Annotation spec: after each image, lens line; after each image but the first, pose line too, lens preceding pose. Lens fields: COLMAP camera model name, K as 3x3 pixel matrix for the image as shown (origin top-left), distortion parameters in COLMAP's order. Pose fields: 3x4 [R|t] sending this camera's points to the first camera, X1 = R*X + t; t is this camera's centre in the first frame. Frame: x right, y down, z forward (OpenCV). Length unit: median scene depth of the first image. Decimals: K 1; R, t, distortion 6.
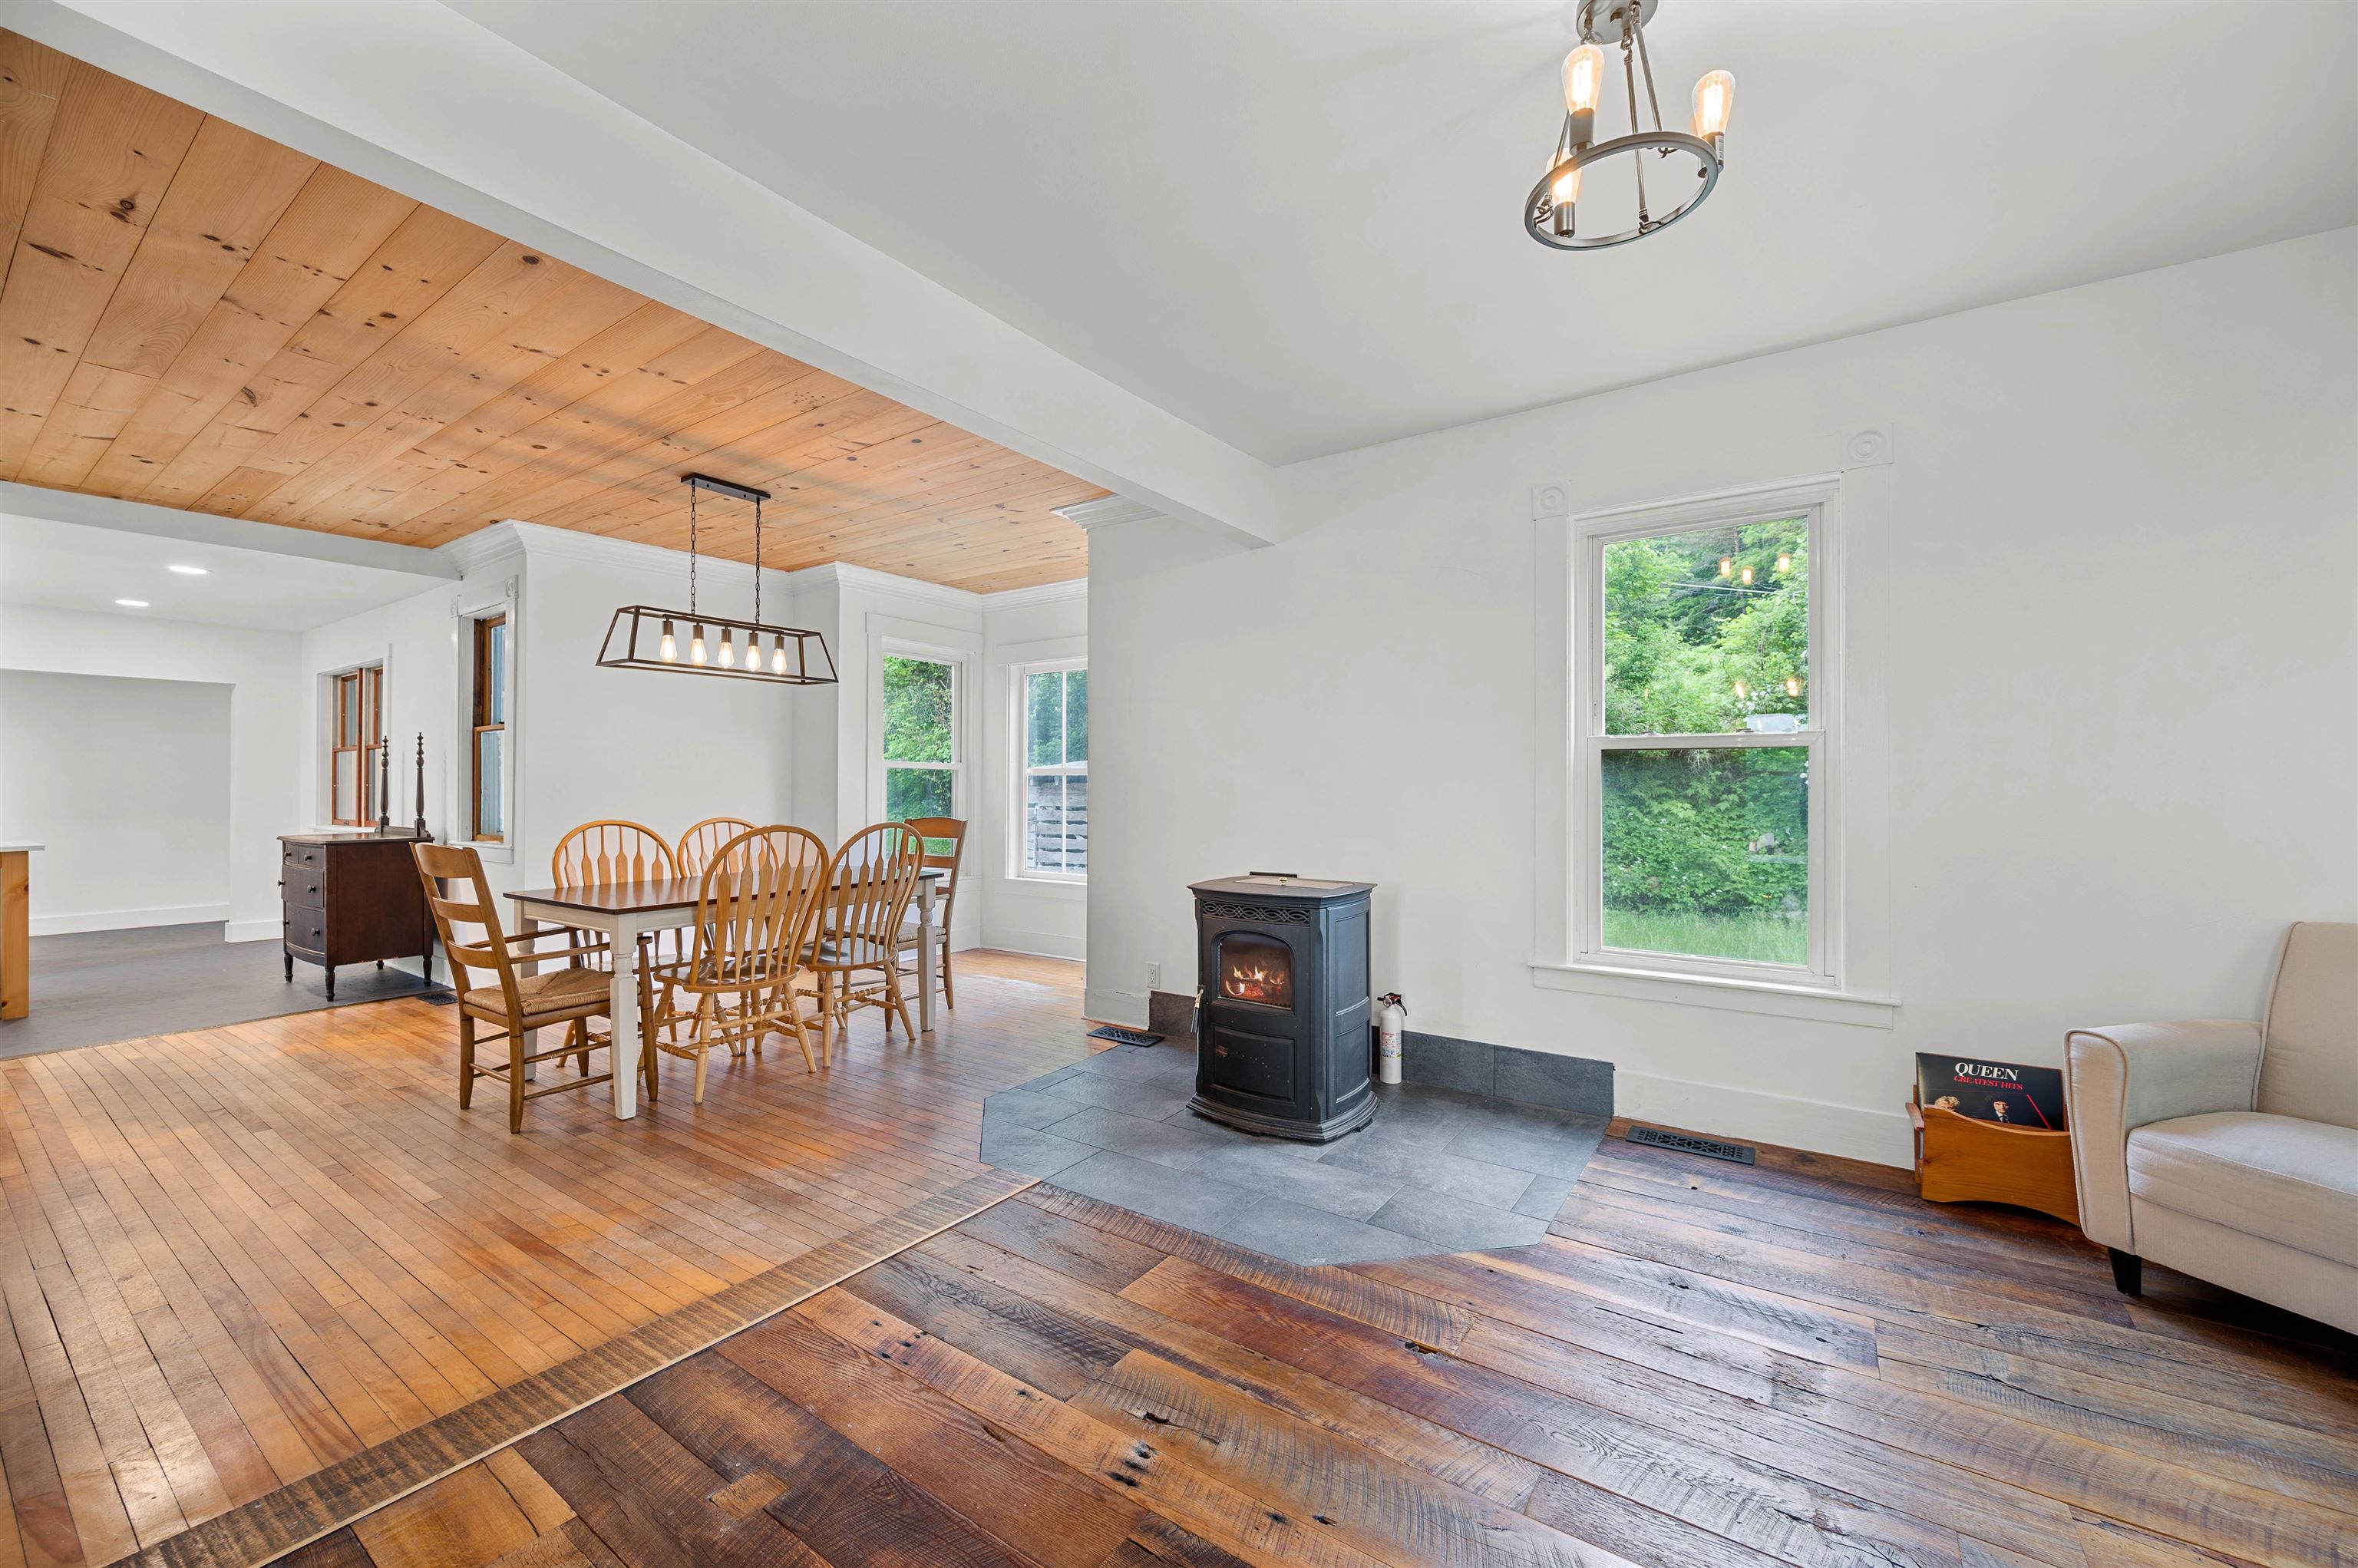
lens RADIAL K [[939.9, 0, 1165.8], [0, 939.9, 786.7], [0, 0, 1]] dist [0.003639, 0.000818]
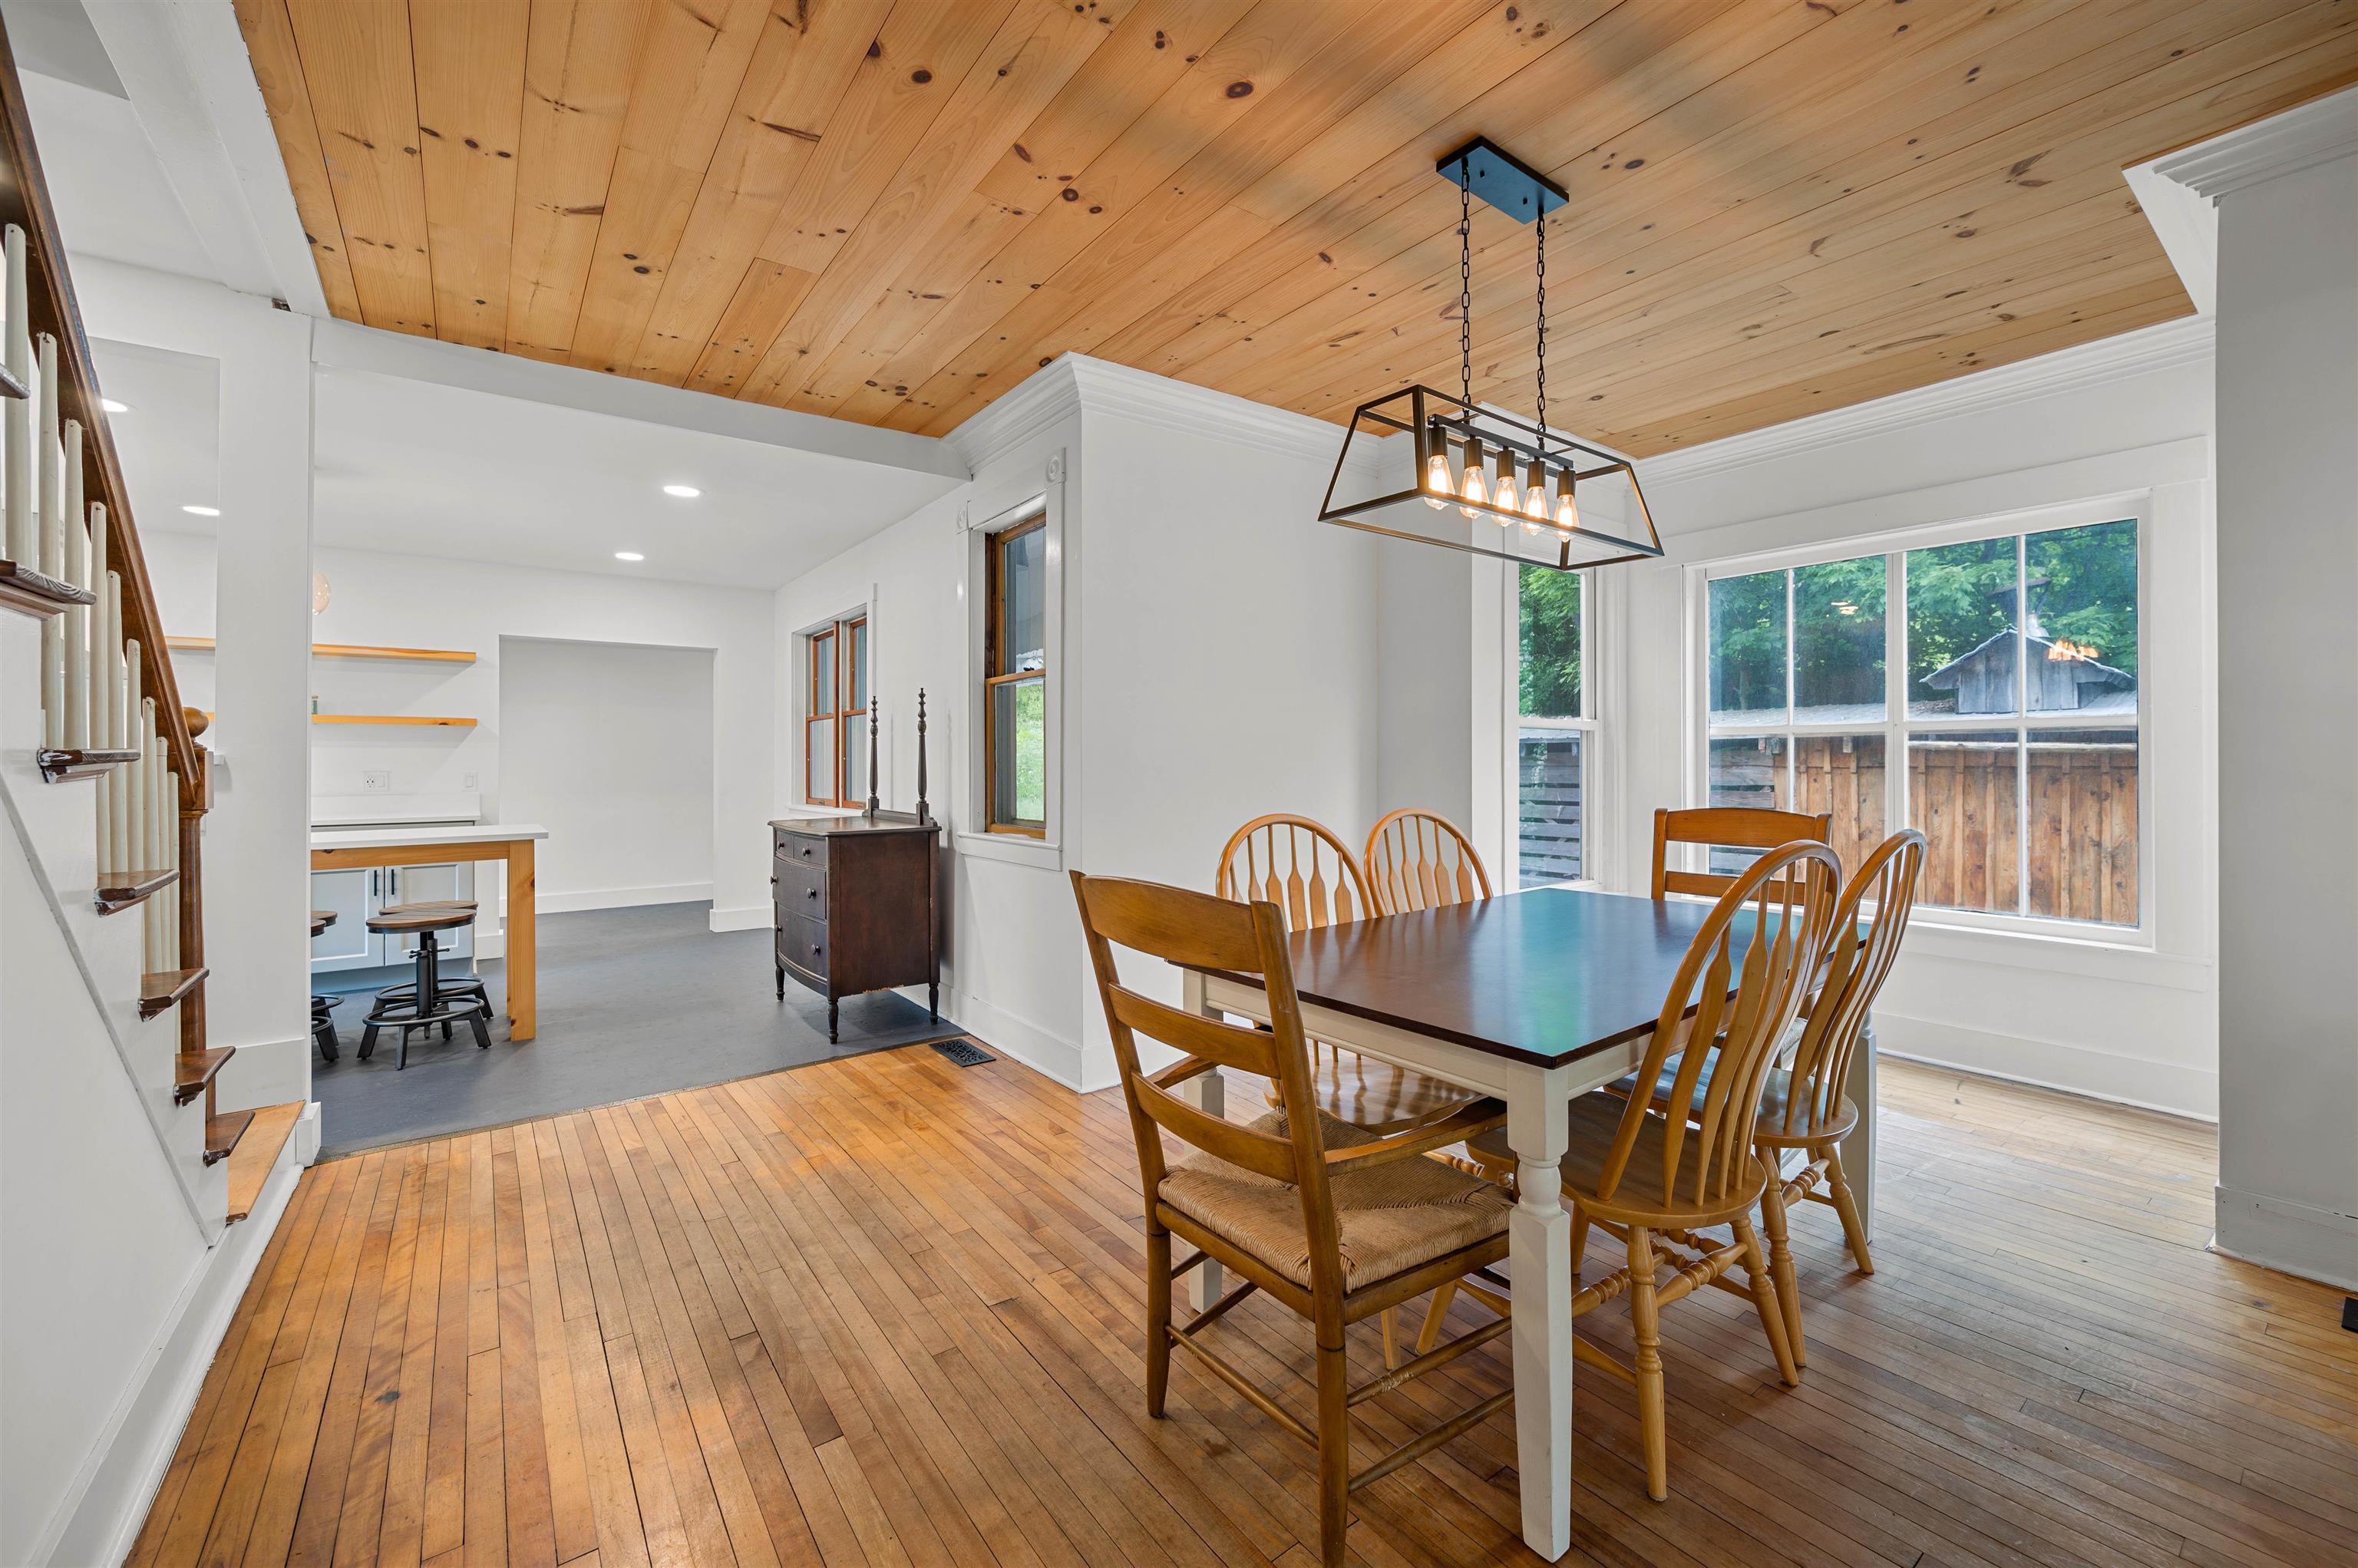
lens RADIAL K [[939.9, 0, 1183.5], [0, 939.9, 764.6], [0, 0, 1]] dist [0.003639, 0.000818]
pose [[0.955107, -0.003563, -0.296238, -0.422999], [0.004975, 0.999980, 0.004013, 0.002347], [0.296218, -0.005306, 0.955106, 0.390621]]
